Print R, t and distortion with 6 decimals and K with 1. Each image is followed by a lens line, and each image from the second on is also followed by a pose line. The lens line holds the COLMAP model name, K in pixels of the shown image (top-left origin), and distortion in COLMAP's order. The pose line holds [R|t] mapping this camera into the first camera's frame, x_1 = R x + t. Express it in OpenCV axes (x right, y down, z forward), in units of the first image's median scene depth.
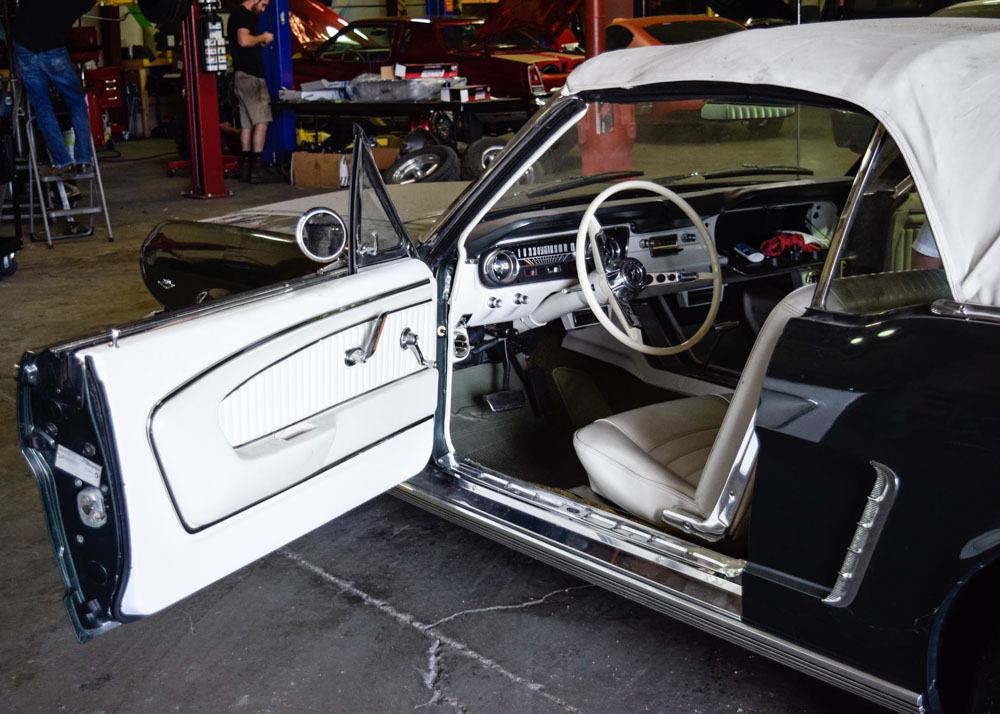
lens RADIAL K [[1460.8, 0, 473.9], [0, 1460.8, 360.9], [0, 0, 1]] dist [-0.040992, 0.000000]
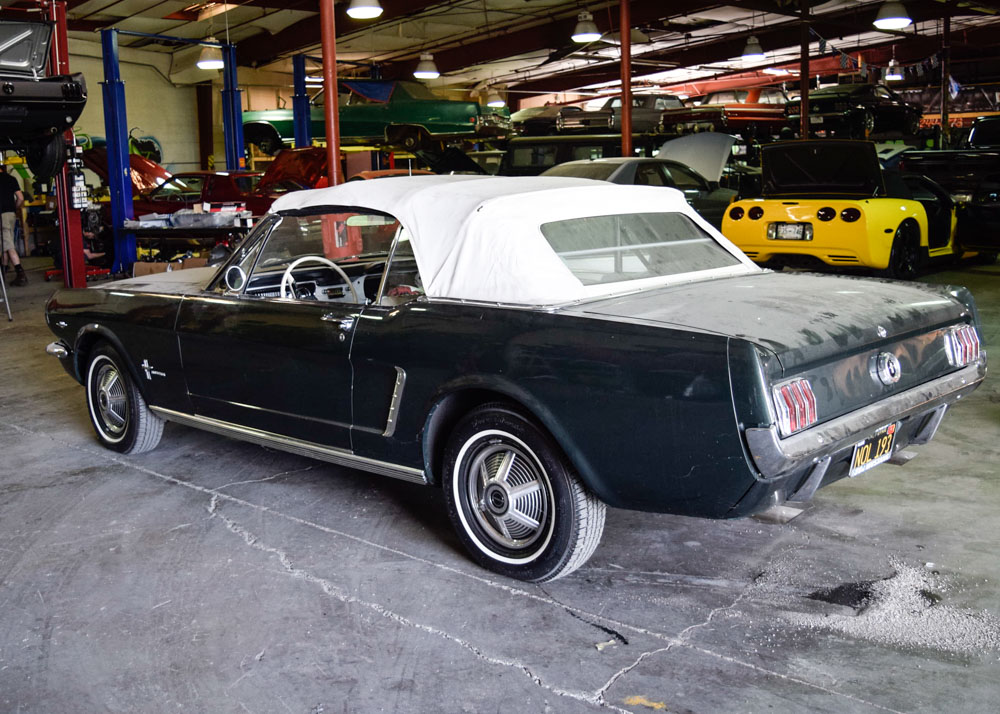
lens RADIAL K [[1077.1, 0, 477.7], [0, 1077.1, 359.1], [0, 0, 1]] dist [-0.079230, 0.000000]
pose [[0.982361, -0.028319, 0.184835, 0.056397], [0.038777, 0.997830, -0.053213, 0.098150], [-0.182927, 0.059442, 0.981328, -0.447102]]
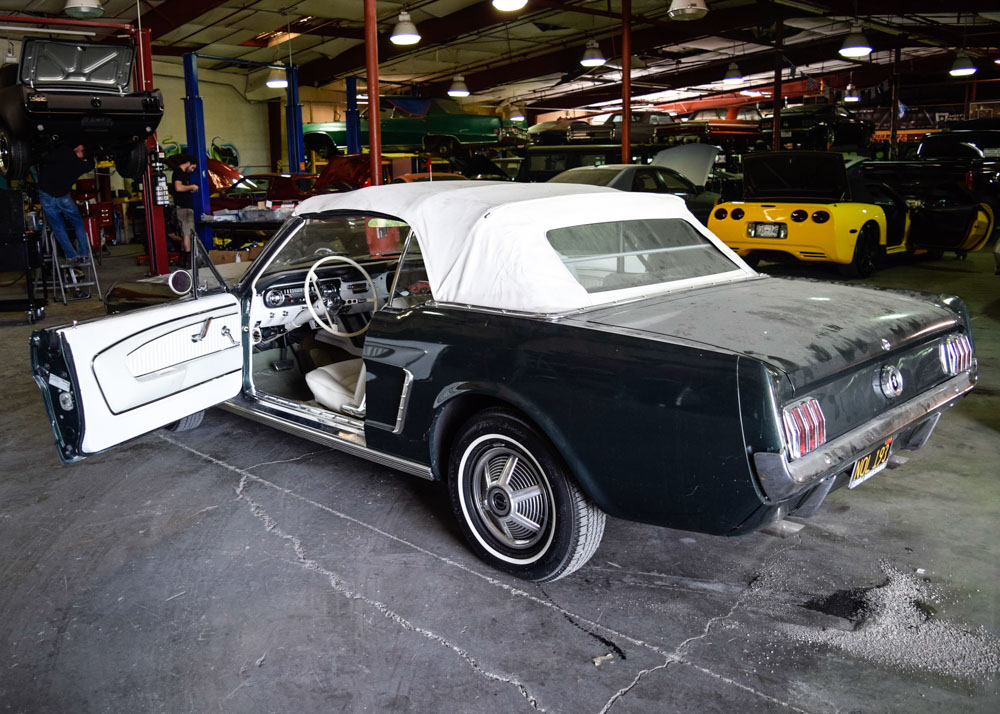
lens RADIAL K [[869.6, 0, 470.5], [0, 869.6, 367.9], [0, 0, 1]] dist [-0.094567, 0.021797]
pose [[0.988410, -0.023077, 0.150047, 0.108721], [0.024436, 0.999675, -0.007216, 0.052060], [-0.149831, 0.010799, 0.988653, -0.269102]]
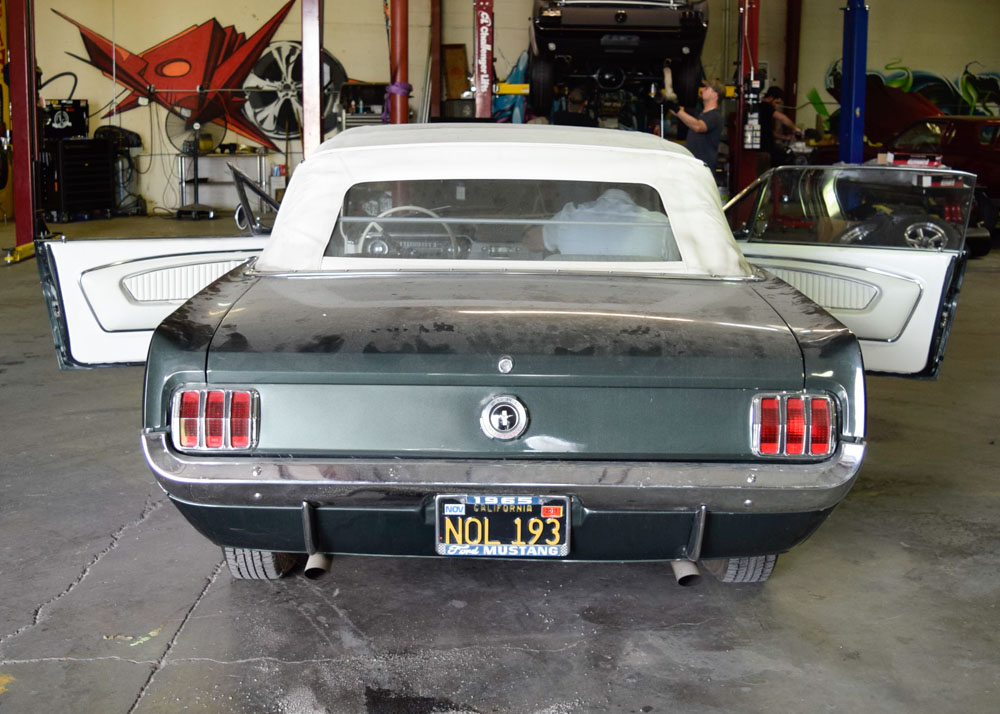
lens RADIAL K [[1259.0, 0, 500.5], [0, 1259.0, 350.1], [0, 0, 1]] dist [-0.091931, 0.000000]
pose [[0.819121, 0.141786, -0.555821, 1.062294], [-0.161547, 0.986771, 0.013644, 0.014198], [0.550403, 0.078615, 0.831190, -0.223352]]
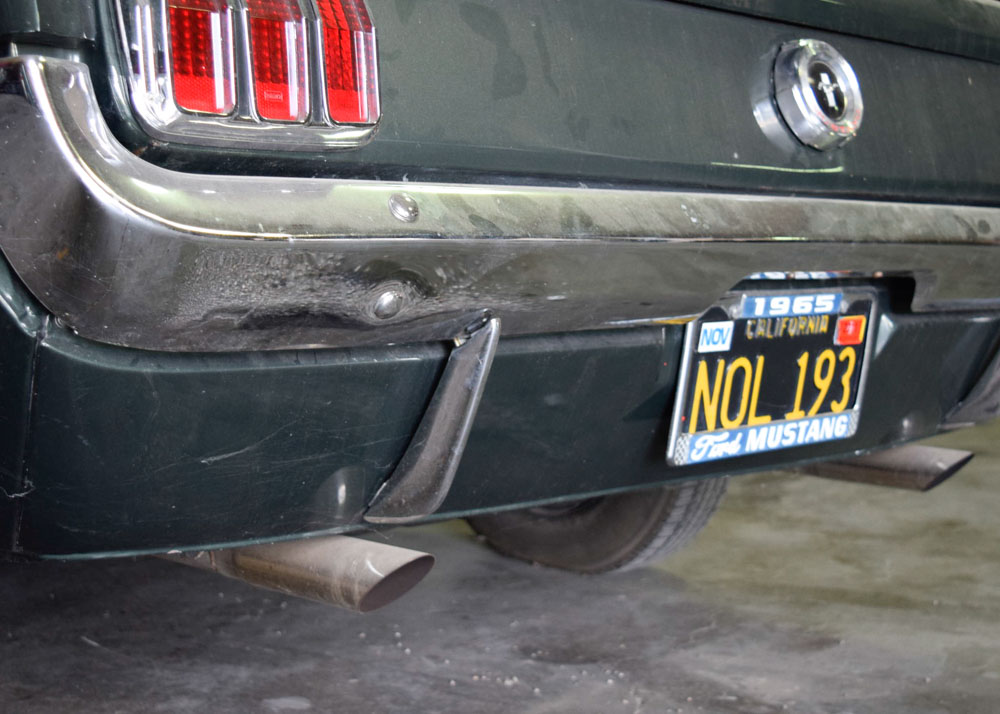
lens RADIAL K [[1484.1, 0, 494.9], [0, 1484.1, 349.7], [0, 0, 1]] dist [-0.078056, 0.000000]
pose [[0.984858, 0.024968, 0.171558, 0.464363], [0.001286, 0.988496, -0.151244, 0.196887], [-0.173361, 0.149174, 0.973495, 0.097722]]
